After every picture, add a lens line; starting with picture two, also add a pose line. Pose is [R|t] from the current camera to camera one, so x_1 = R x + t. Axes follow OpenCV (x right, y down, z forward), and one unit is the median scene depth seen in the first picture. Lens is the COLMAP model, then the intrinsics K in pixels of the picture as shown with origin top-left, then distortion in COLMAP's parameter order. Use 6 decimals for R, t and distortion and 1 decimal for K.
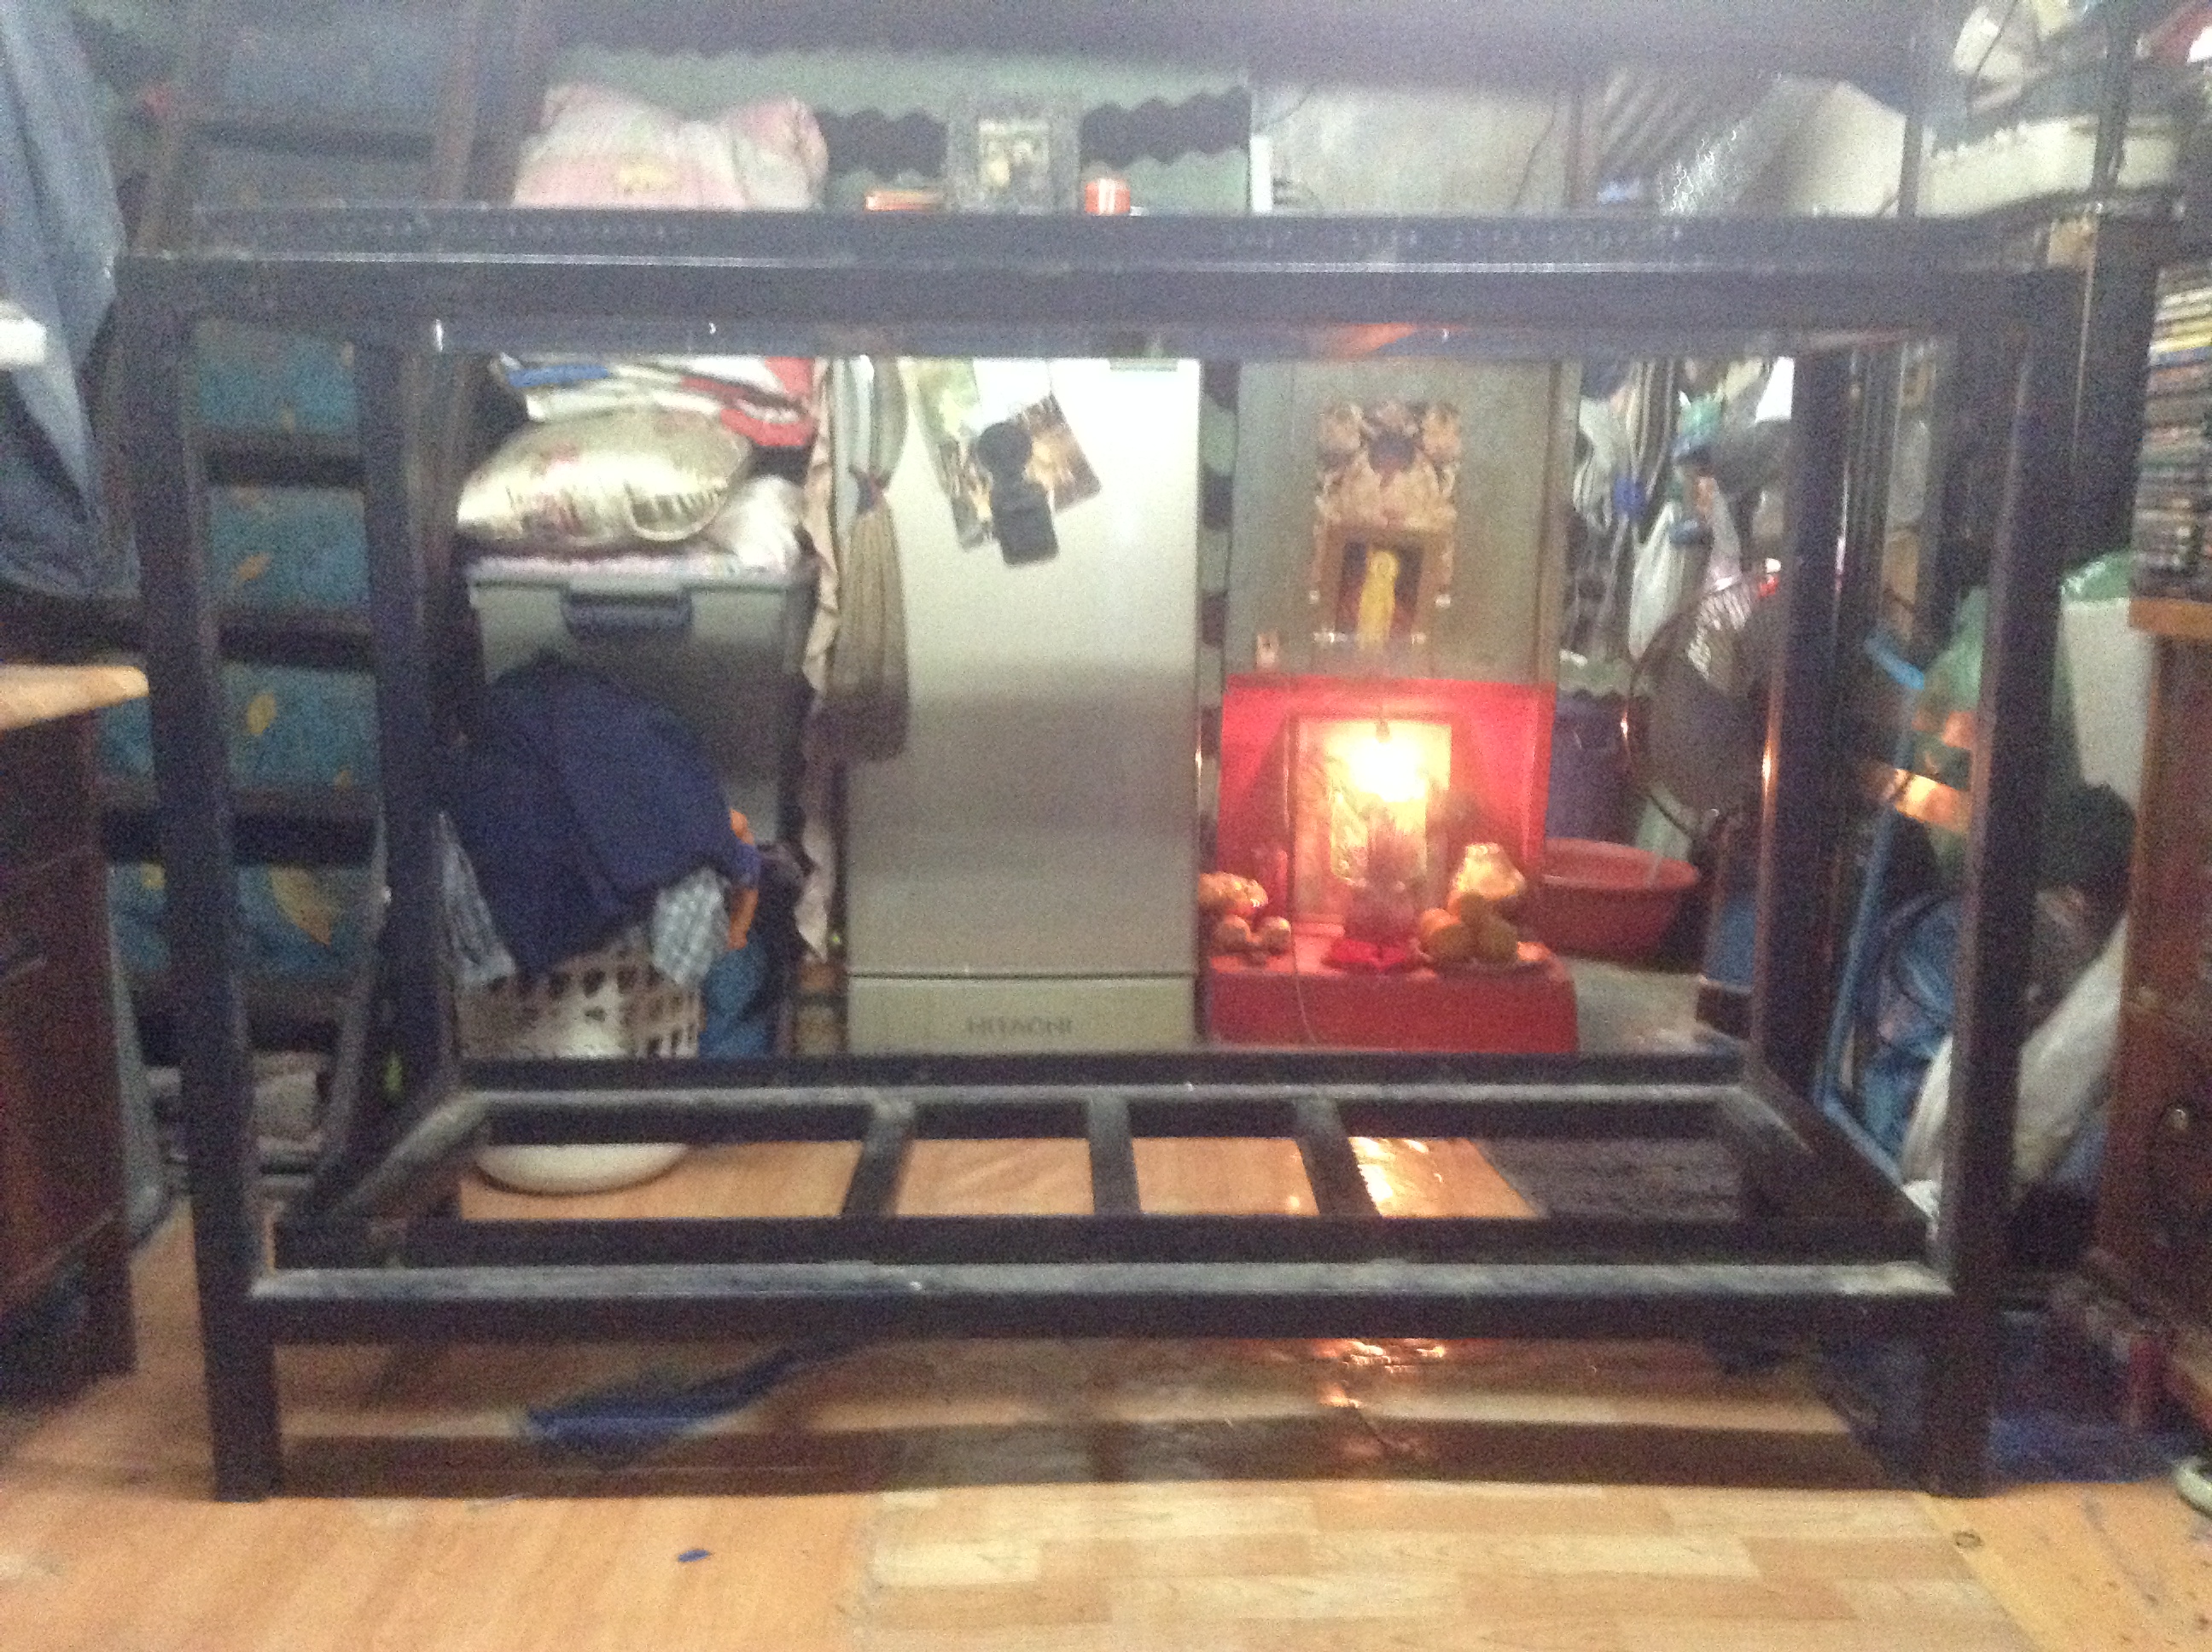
lens RADIAL K [[2061.2, 0, 1135.1], [0, 2061.2, 831.9], [0, 0, 1]] dist [0.143956, -0.297479]
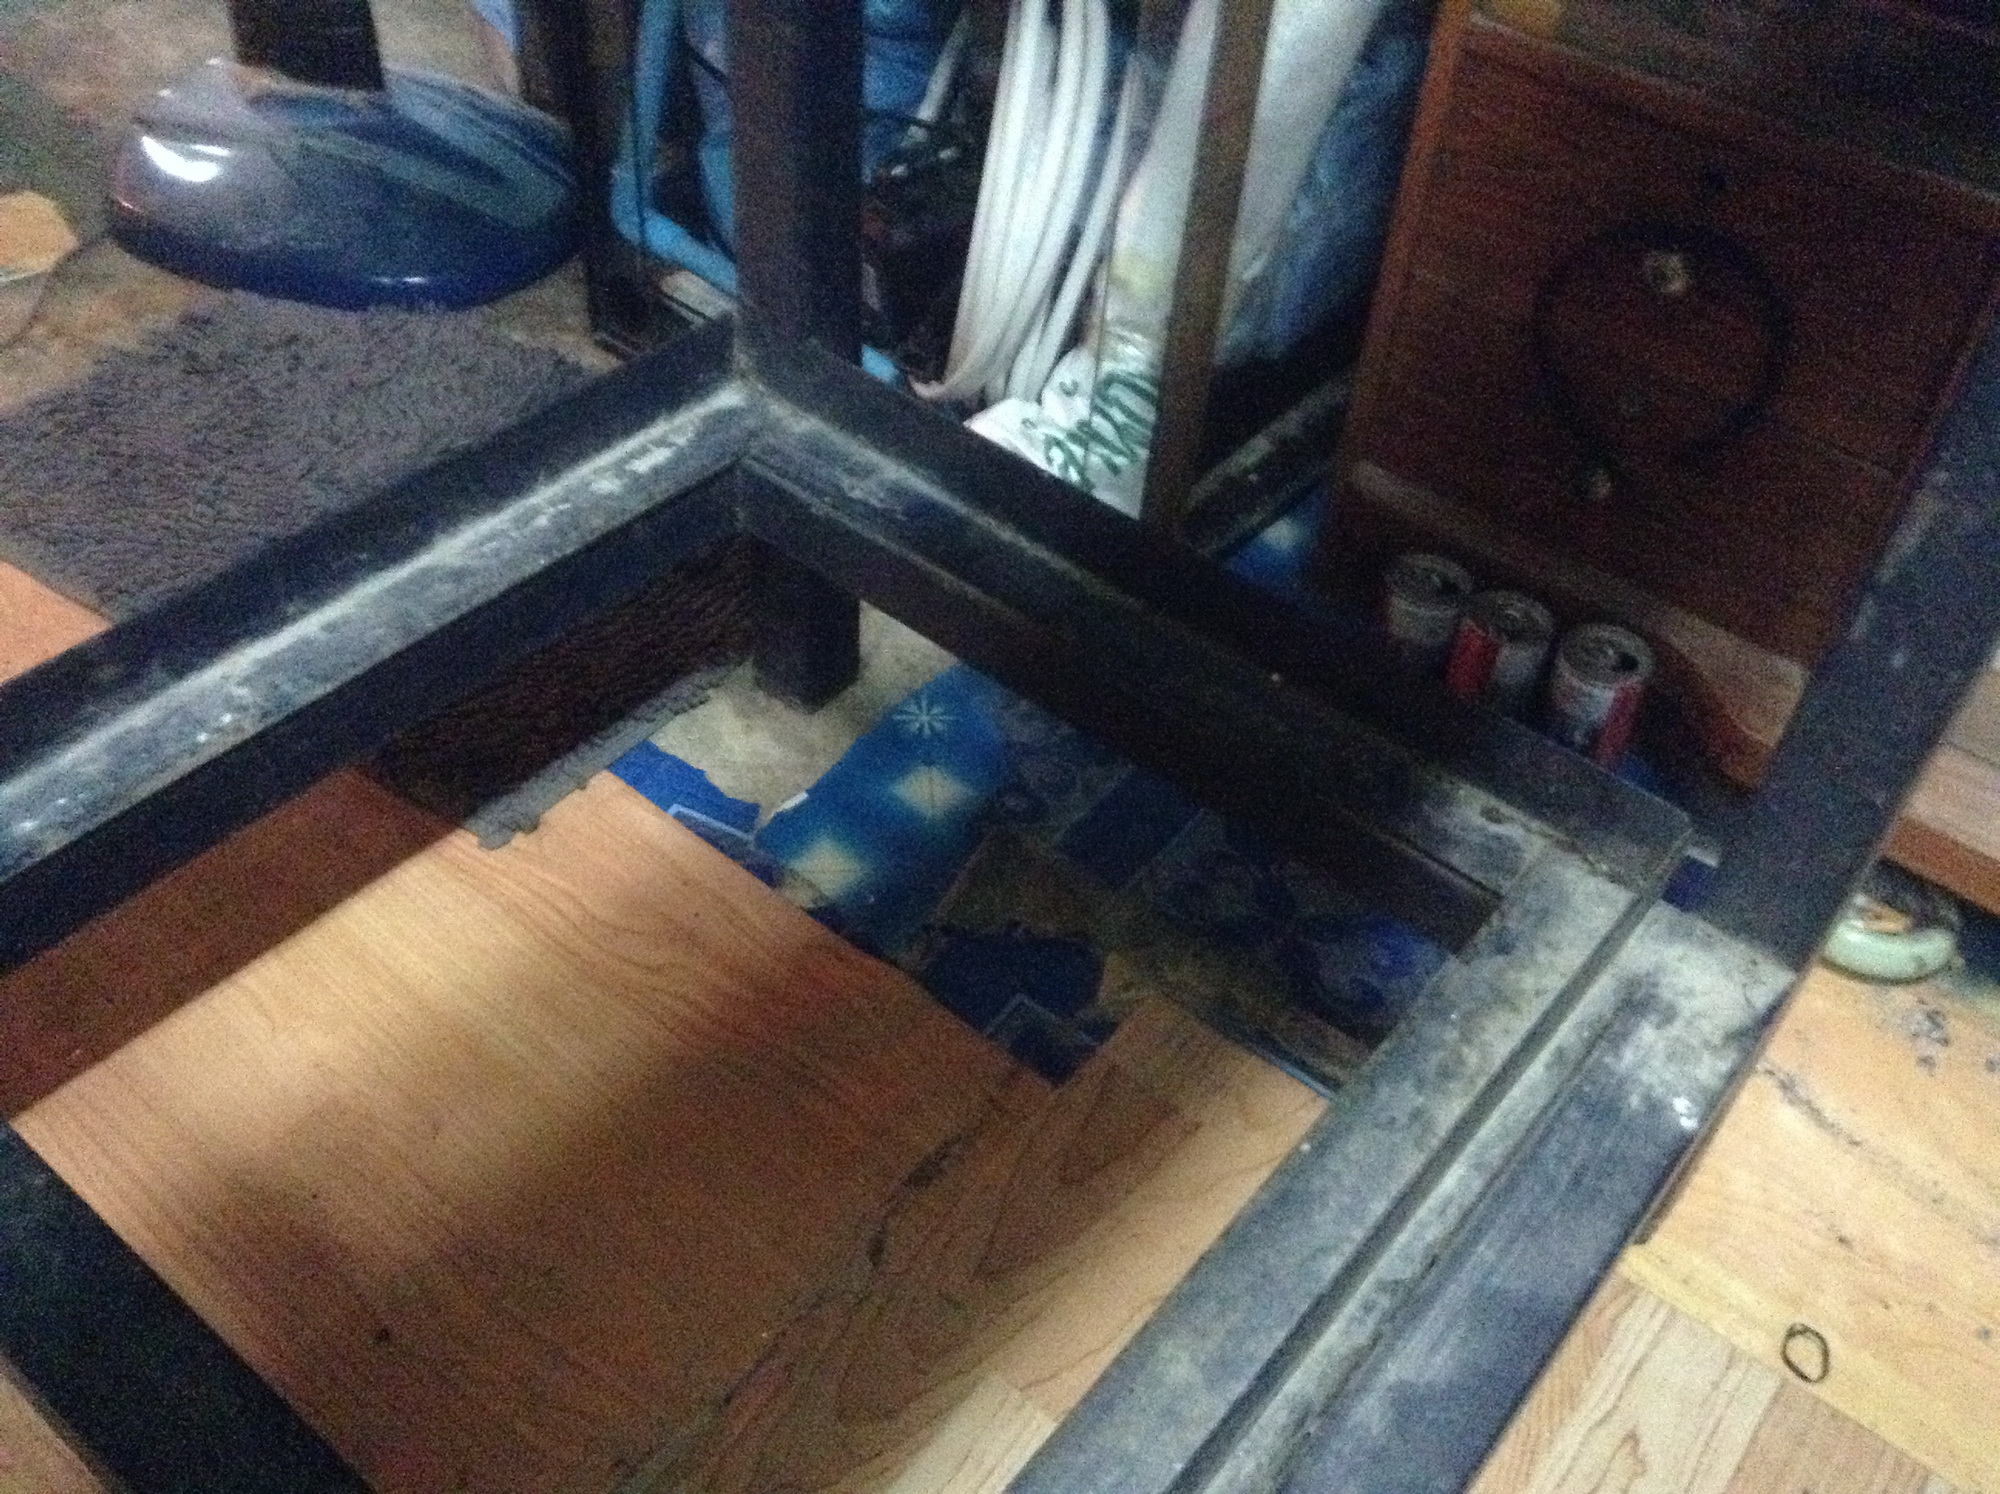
lens RADIAL K [[1824.0, 0, 1061.2], [0, 1824.0, 747.0], [0, 0, 1]] dist [0.071127, -0.141447]
pose [[0.634066, -0.512191, 0.579328, 0.064920], [0.065473, 0.782053, 0.619763, -0.051403], [-0.770502, -0.355040, 0.529409, 0.671716]]
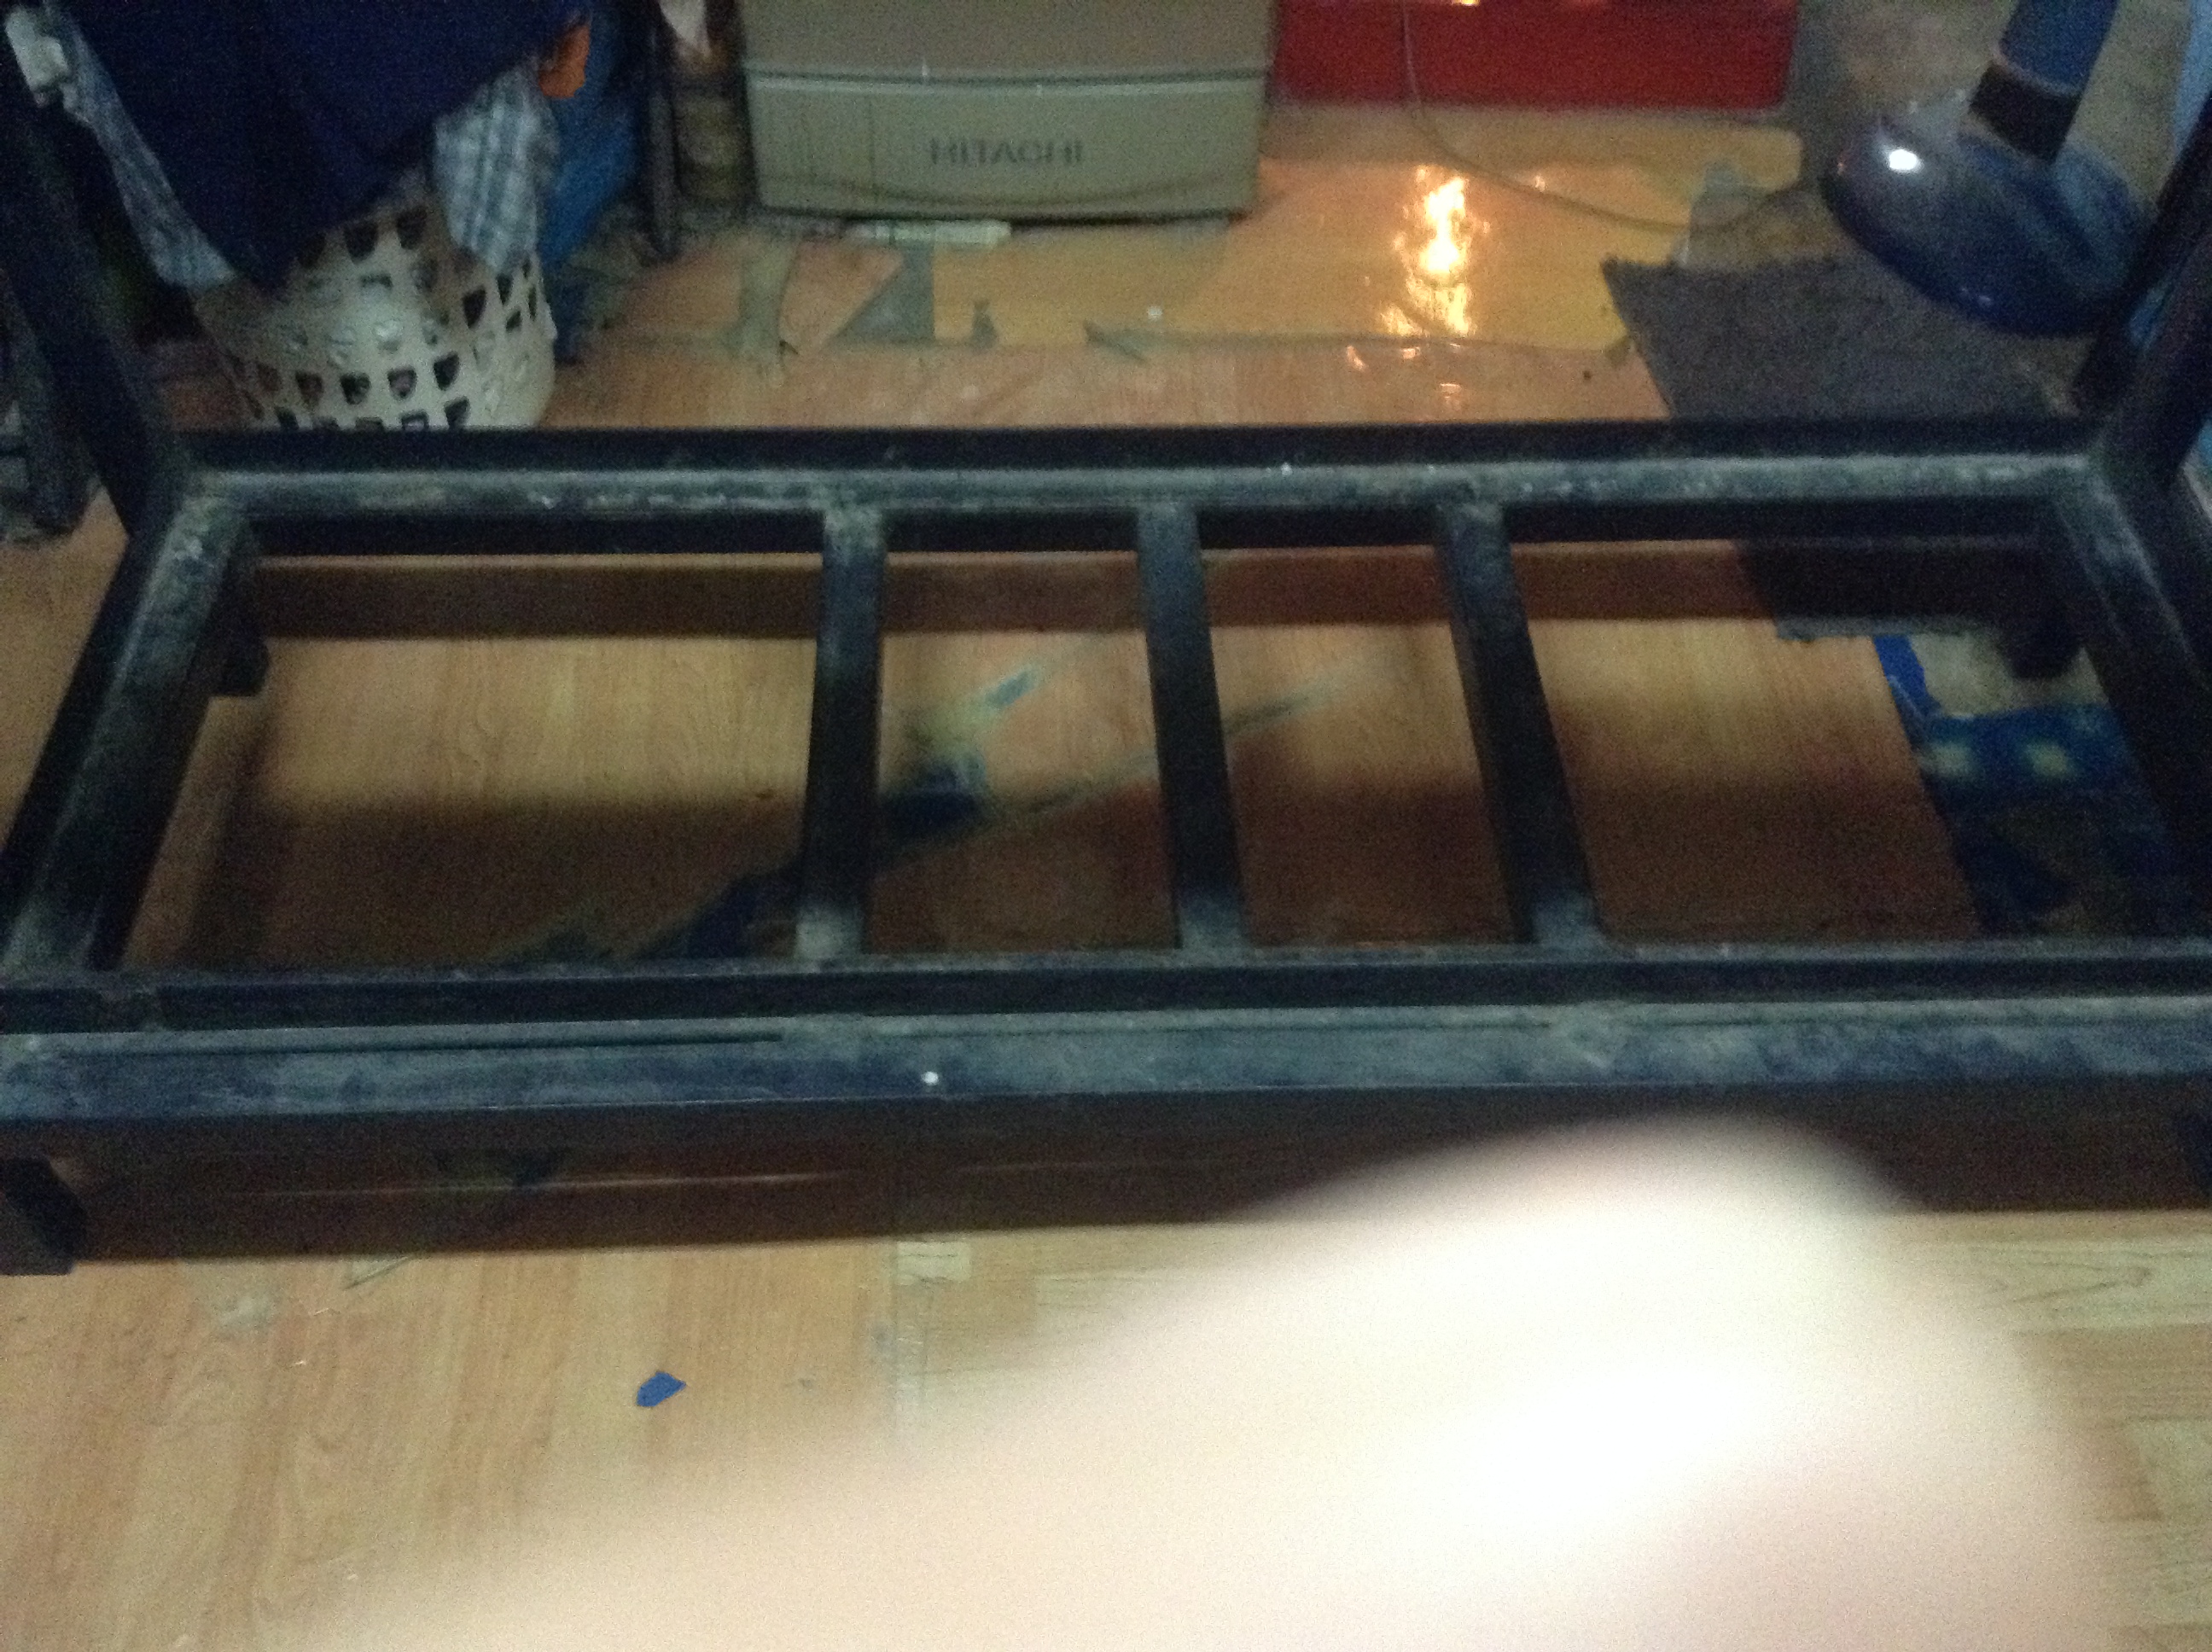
lens RADIAL K [[2061.2, 0, 1135.1], [0, 2061.2, 831.9], [0, 0, 1]] dist [0.143956, -0.297479]
pose [[0.999463, -0.004275, 0.032492, -0.042793], [-0.017722, 0.763475, 0.645594, -0.210933], [-0.027567, -0.645823, 0.762989, 0.378677]]
